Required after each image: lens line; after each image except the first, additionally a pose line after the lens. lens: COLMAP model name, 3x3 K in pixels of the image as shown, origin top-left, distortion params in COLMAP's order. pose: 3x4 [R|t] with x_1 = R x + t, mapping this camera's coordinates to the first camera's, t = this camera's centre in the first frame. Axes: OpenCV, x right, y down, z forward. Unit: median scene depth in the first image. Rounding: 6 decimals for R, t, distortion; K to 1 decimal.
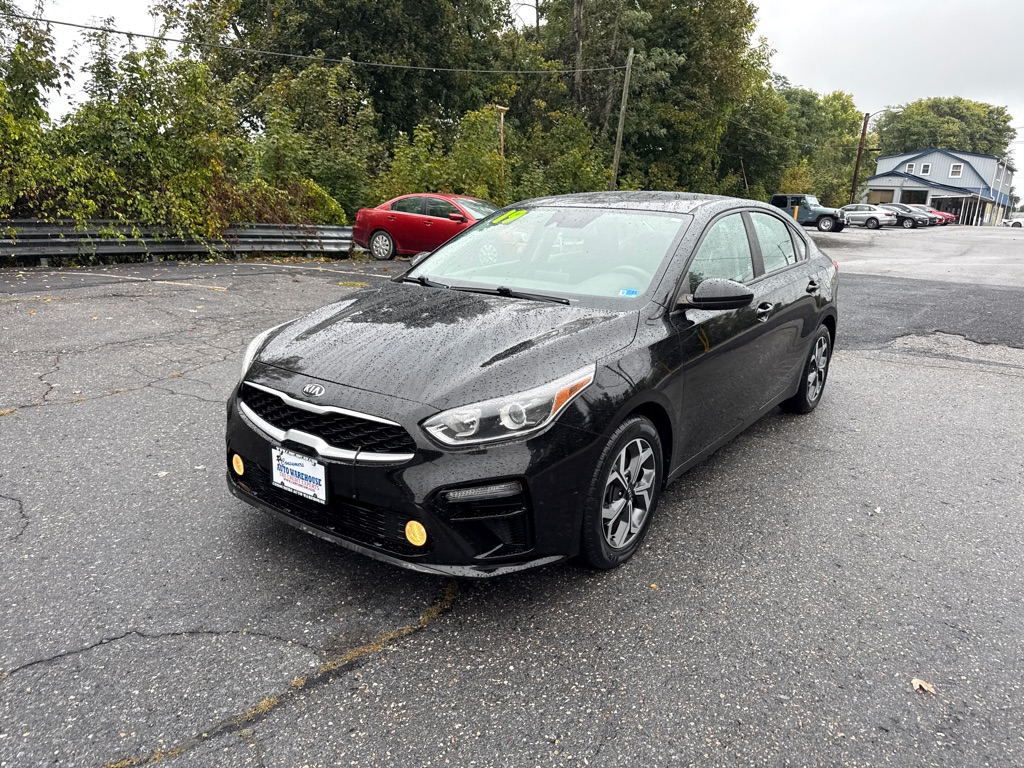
lens RADIAL K [[704.9, 0, 508.0], [0, 704.9, 383.1], [0, 0, 1]] dist [0.014471, -0.010509]
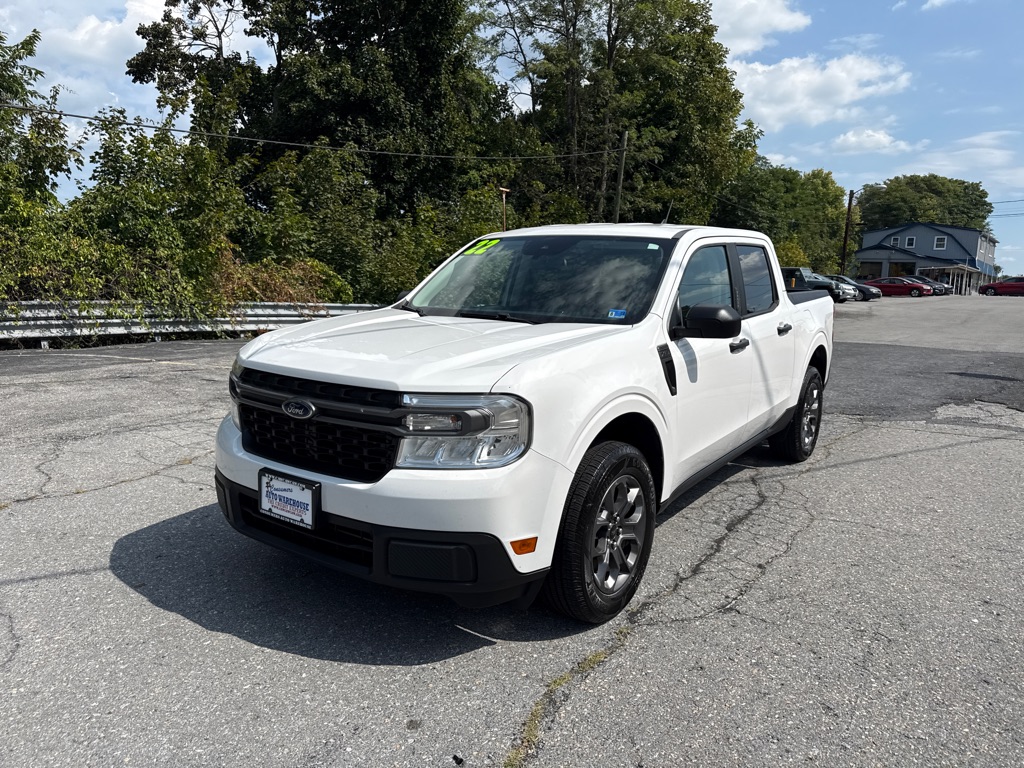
lens RADIAL K [[704.9, 0, 508.0], [0, 704.9, 383.1], [0, 0, 1]] dist [0.014471, -0.010509]
pose [[0.999834, -0.016265, 0.008220, -0.009817], [0.017041, 0.994279, -0.105447, -0.001544], [-0.006458, 0.105570, 0.994391, 0.012599]]
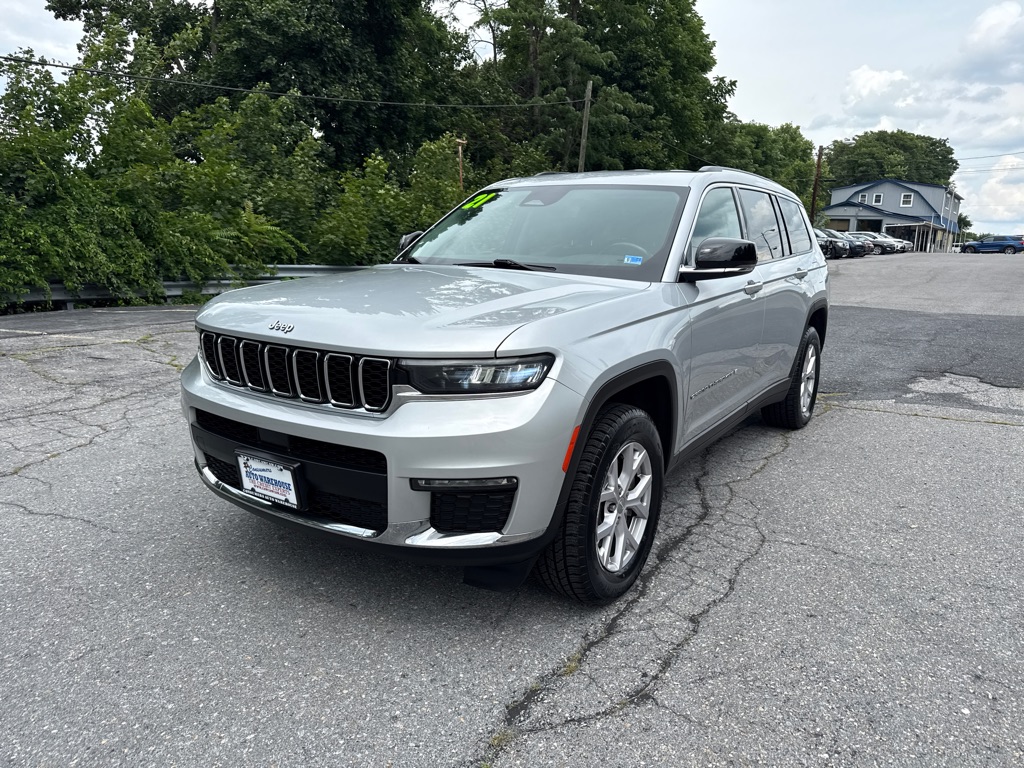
lens RADIAL K [[705.0, 0, 514.0], [0, 705.0, 384.3], [0, 0, 1]] dist [0.004127, -0.000100]
pose [[0.998221, -0.027919, 0.052683, 0.005013], [0.030260, 0.998565, -0.044174, -0.009881], [-0.051374, 0.045690, 0.997634, 0.040068]]
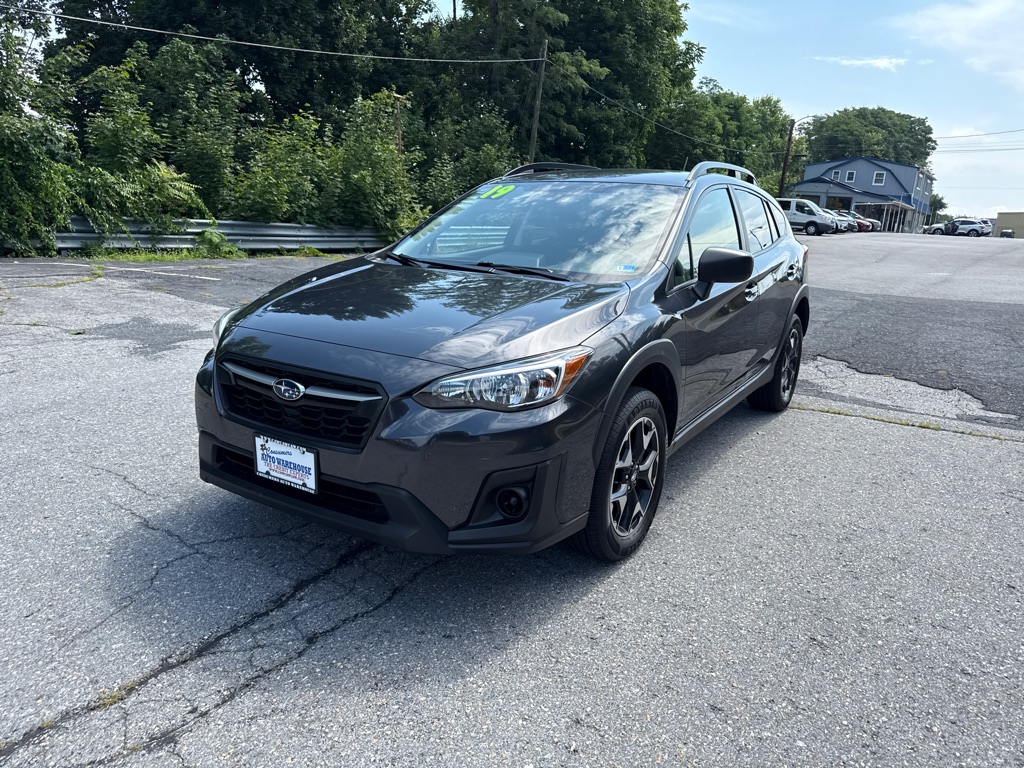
lens RADIAL K [[704.9, 0, 508.0], [0, 704.9, 383.1], [0, 0, 1]] dist [0.014471, -0.010509]
pose [[0.997102, 0.000768, 0.076076, 0.047042], [-0.000823, 0.999999, 0.000689, -0.011343], [-0.076075, -0.000749, 0.997102, 0.050940]]
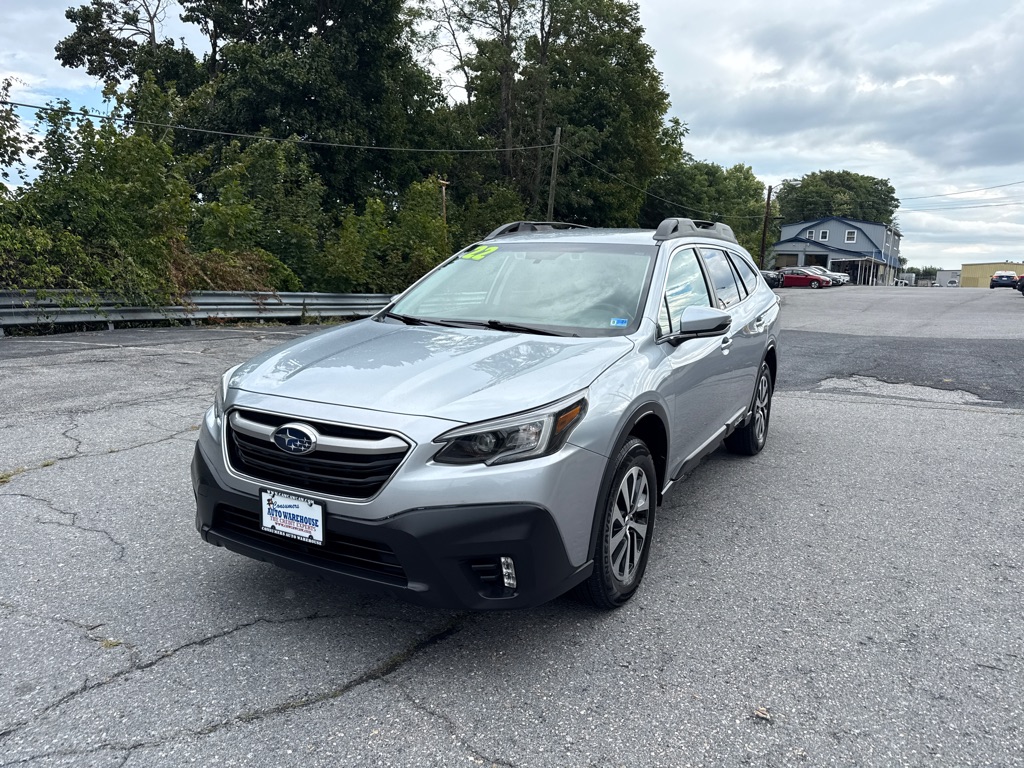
lens RADIAL K [[704.9, 0, 508.0], [0, 704.9, 383.1], [0, 0, 1]] dist [0.014471, -0.010509]
pose [[0.994642, -0.026875, 0.099822, -0.017758], [0.035727, 0.995482, -0.087969, 0.005847], [-0.097007, 0.091064, 0.991109, -0.021392]]
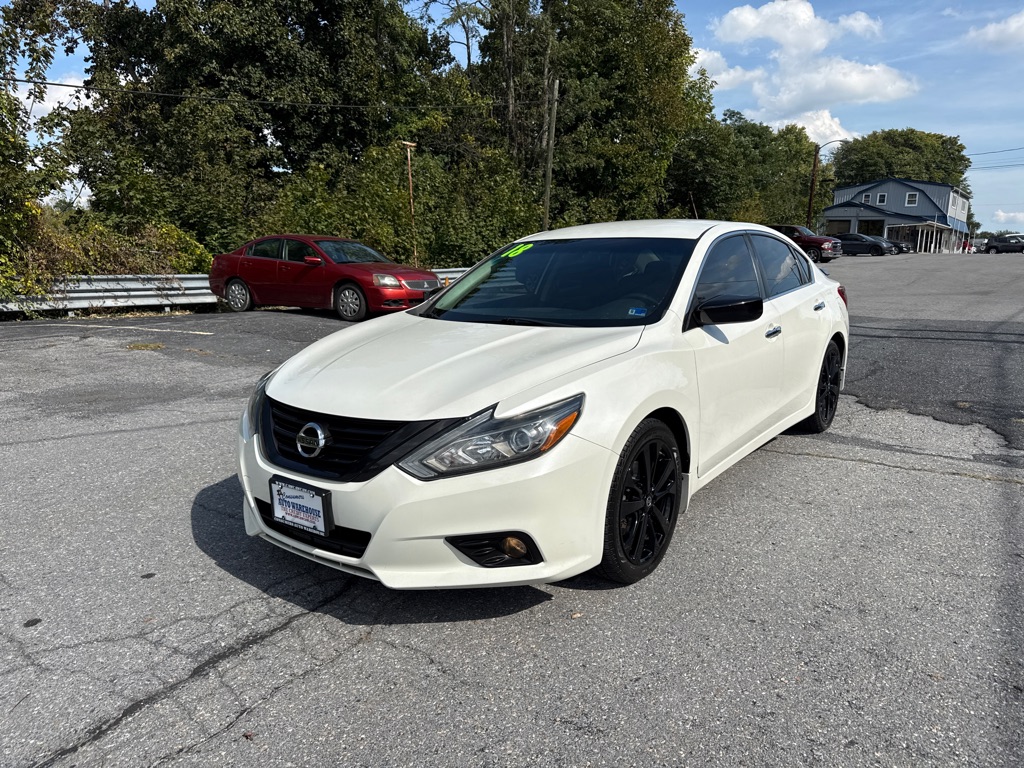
lens RADIAL K [[704.9, 0, 508.0], [0, 704.9, 383.1], [0, 0, 1]] dist [0.014471, -0.010509]
pose [[0.999140, -0.034165, 0.023506, 0.066207], [0.035412, 0.997865, -0.054872, -0.014217], [-0.021581, 0.055657, 0.998217, 0.064285]]
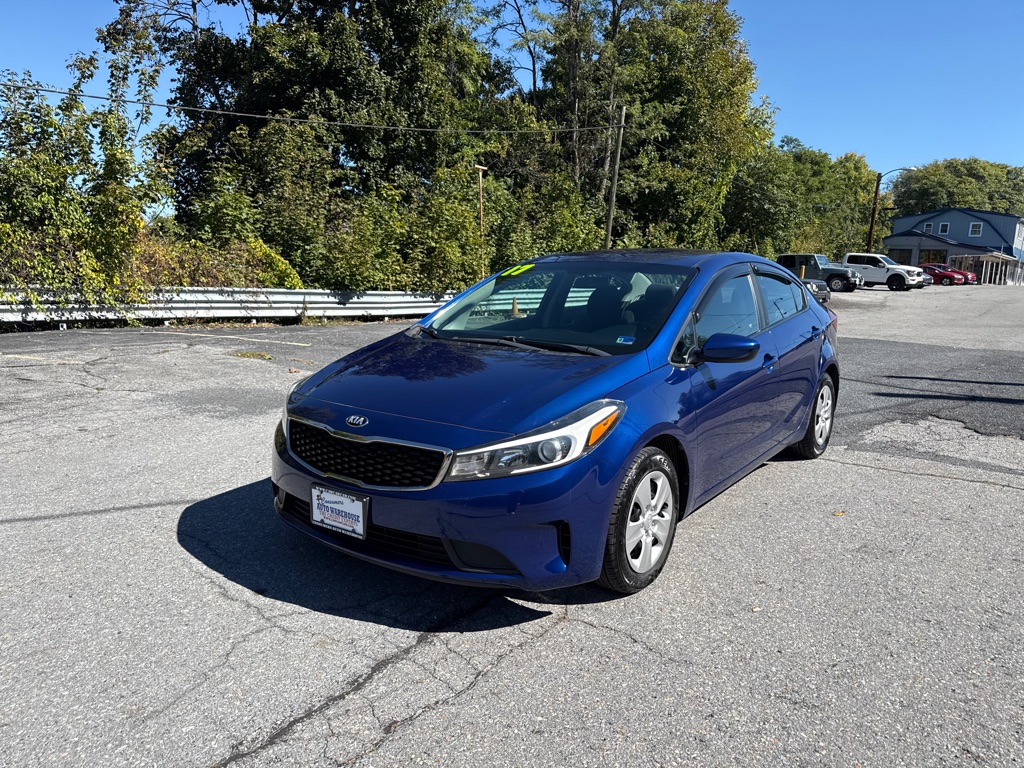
lens RADIAL K [[705.6, 0, 515.1], [0, 705.6, 389.1], [0, 0, 1]] dist [0.006823, -0.003179]
pose [[0.999649, -0.003402, -0.026268, 0.046180], [0.001351, 0.996976, -0.077693, -0.011739], [0.026453, 0.077630, 0.996631, 0.056473]]
